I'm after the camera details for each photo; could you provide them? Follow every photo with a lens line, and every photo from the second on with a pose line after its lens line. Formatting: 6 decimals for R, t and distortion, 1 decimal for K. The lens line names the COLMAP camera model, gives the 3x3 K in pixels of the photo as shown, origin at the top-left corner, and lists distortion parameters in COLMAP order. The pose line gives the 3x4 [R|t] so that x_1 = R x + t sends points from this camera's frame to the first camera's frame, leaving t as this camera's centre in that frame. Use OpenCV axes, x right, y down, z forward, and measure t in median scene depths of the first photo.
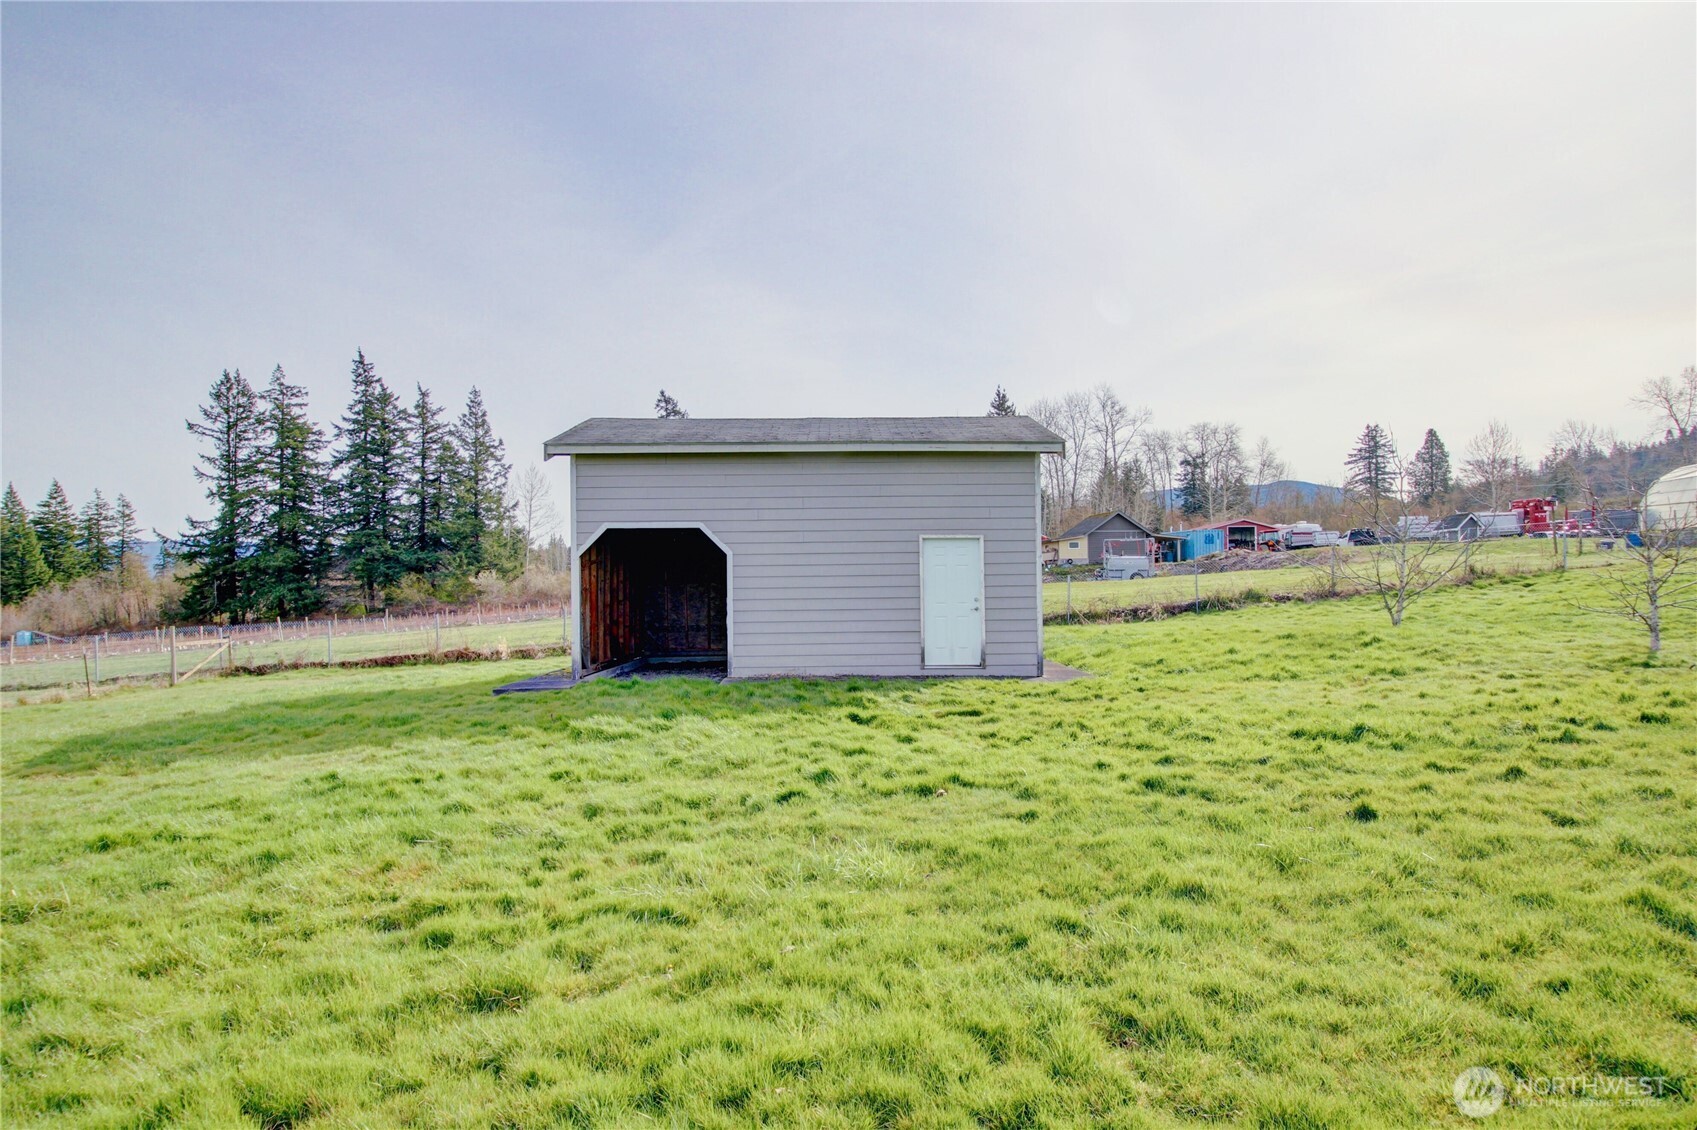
lens RADIAL K [[872.5, 0, 847.2], [0, 872.5, 572.8], [0, 0, 1]] dist [-0.014384, -0.001490]
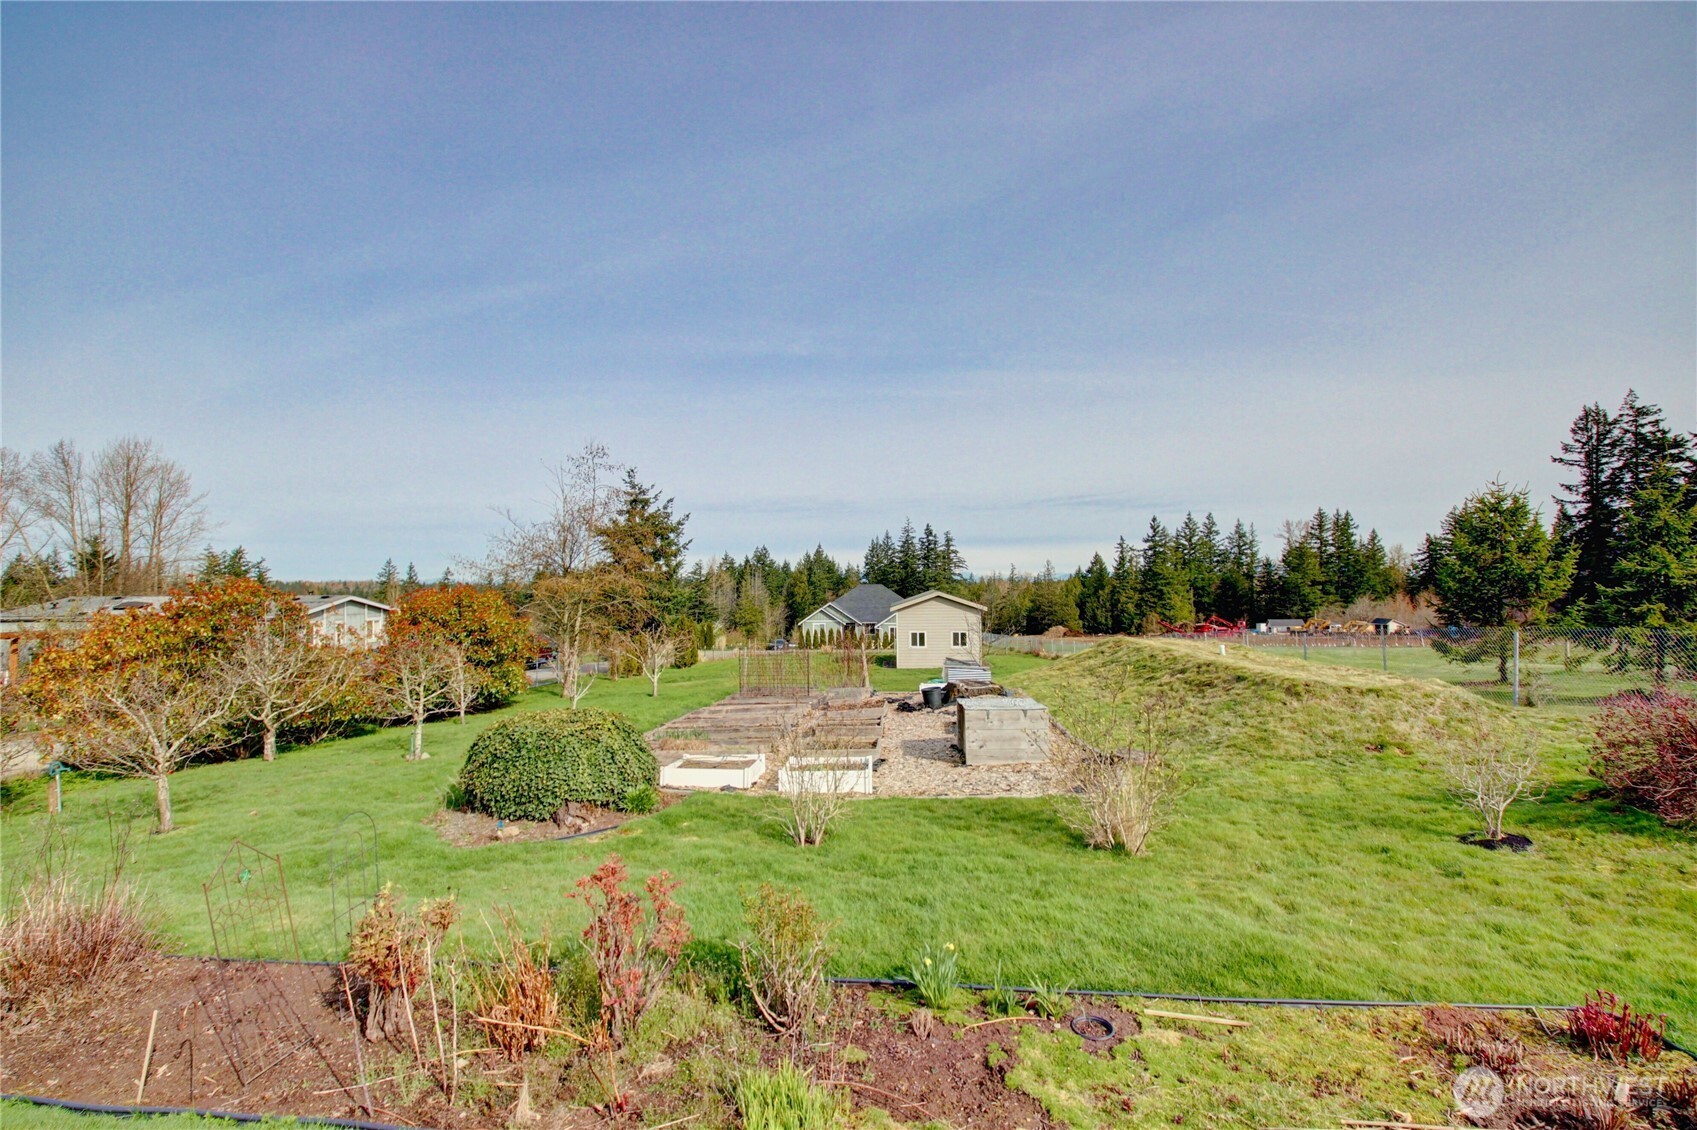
lens RADIAL K [[789.8, 0, 841.4], [0, 789.8, 567.3], [0, 0, 1]] dist [-0.006133, -0.013610]
pose [[-0.101204, -0.010882, -0.994806, 0.392151], [0.024150, 0.999619, -0.013392, -0.029776], [0.994573, -0.025380, -0.100902, 0.113466]]
